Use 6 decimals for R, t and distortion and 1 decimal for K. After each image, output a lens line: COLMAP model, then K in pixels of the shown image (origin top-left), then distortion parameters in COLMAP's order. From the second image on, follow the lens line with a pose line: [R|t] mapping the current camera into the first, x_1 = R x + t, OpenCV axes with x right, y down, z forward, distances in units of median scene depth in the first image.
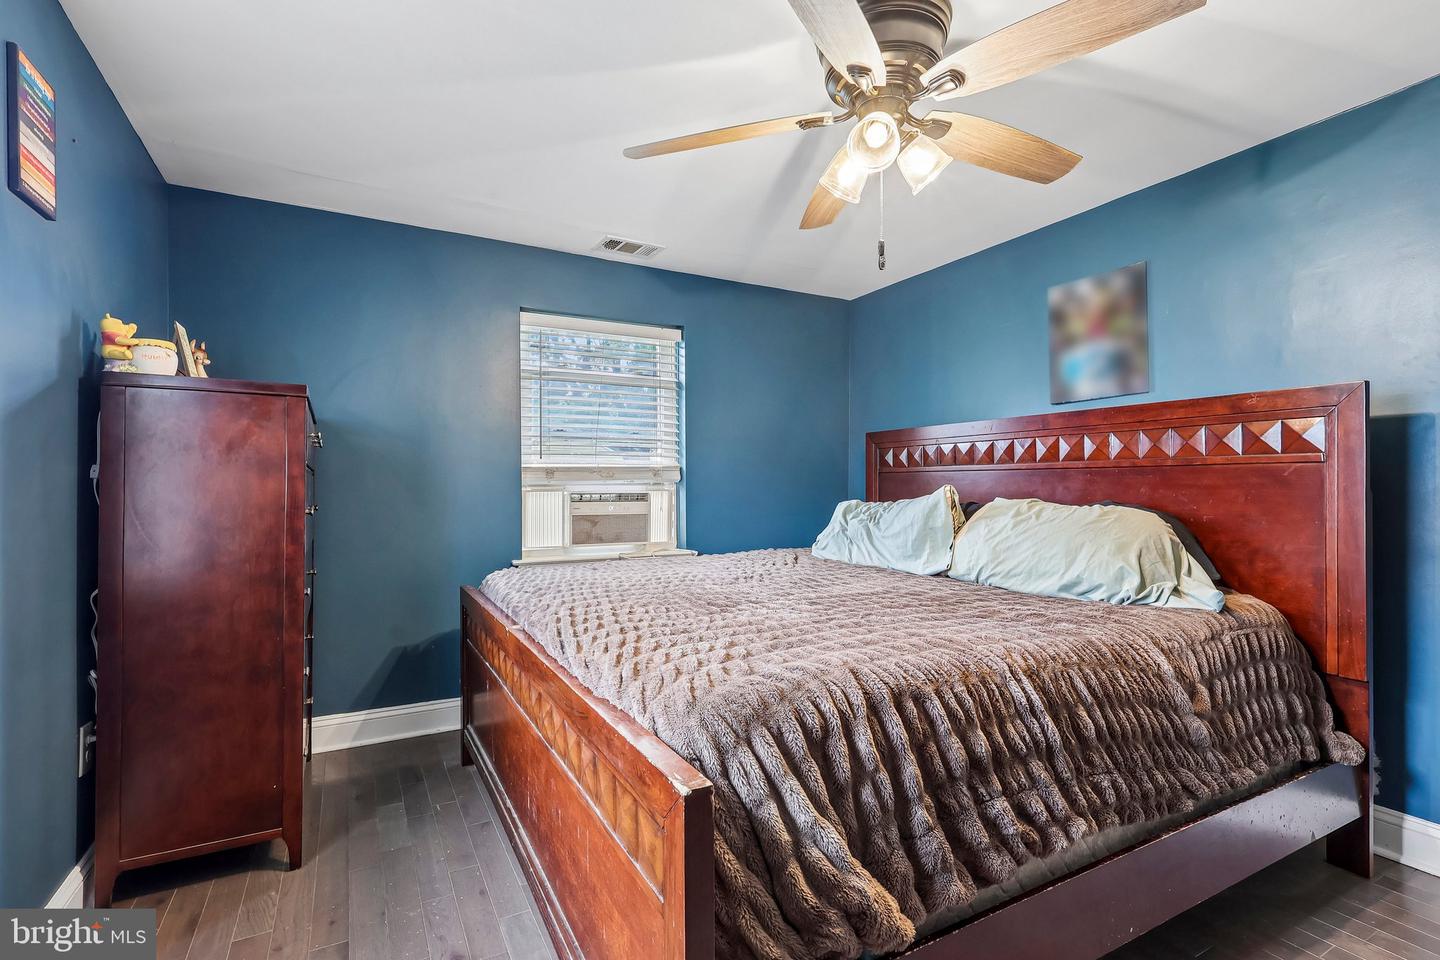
lens RADIAL K [[671.6, 0, 721.2], [0, 671.6, 481.3], [0, 0, 1]] dist [-0.000983, 0.001005]
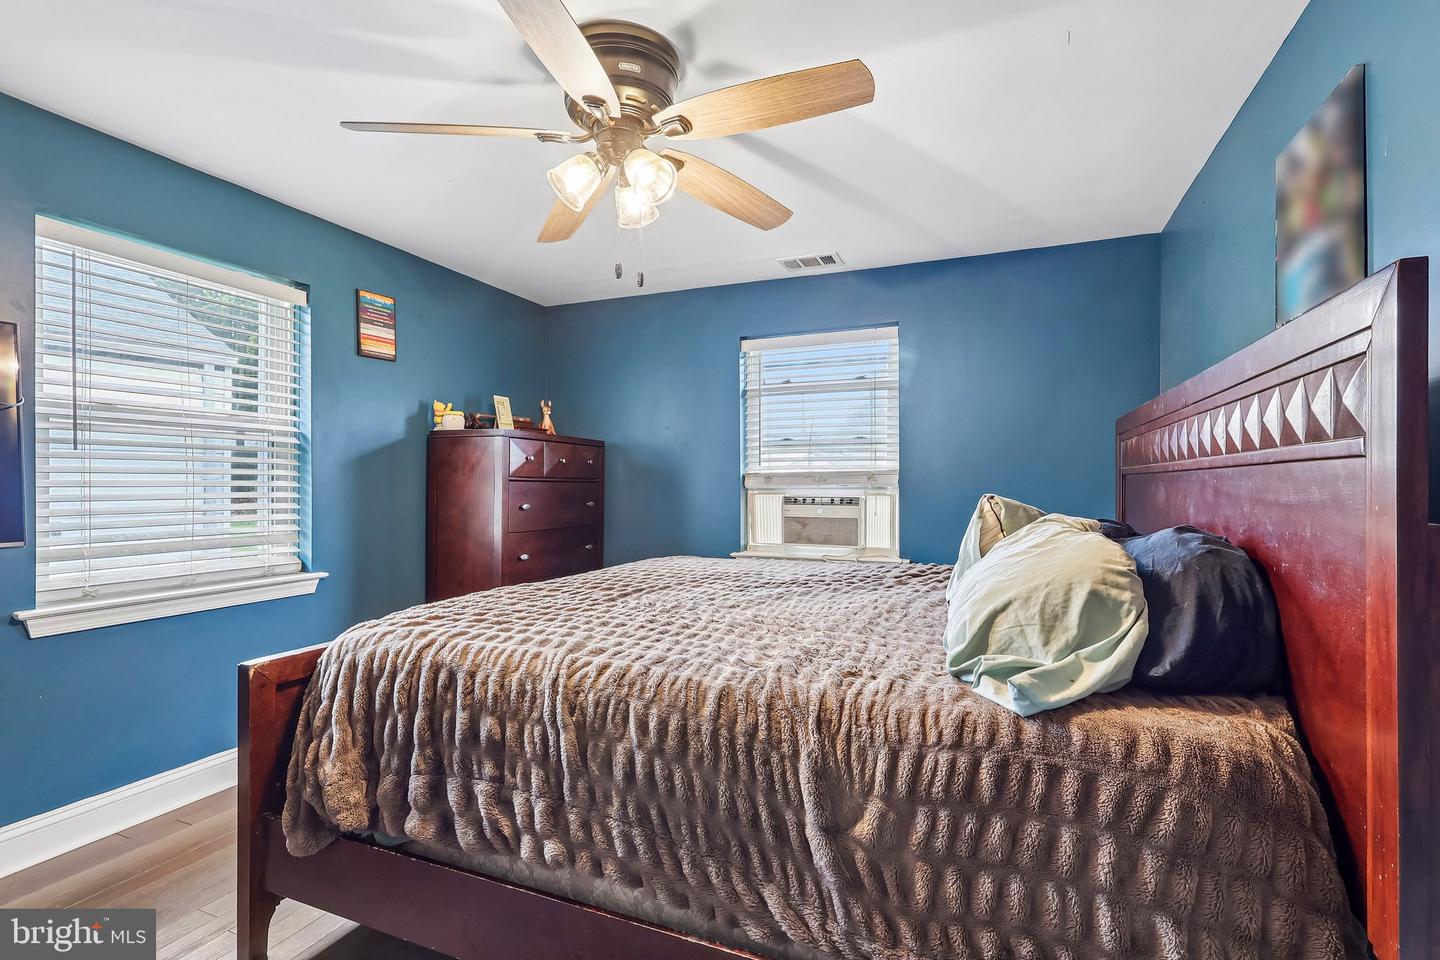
lens RADIAL K [[671.6, 0, 721.2], [0, 671.6, 482.7], [0, 0, 1]] dist [-0.000983, 0.001005]
pose [[0.620688, 0.000257, -0.784057, 0.573581], [0.003819, 0.999987, 0.003351, -0.008738], [0.784048, -0.005075, 0.620679, 0.232384]]
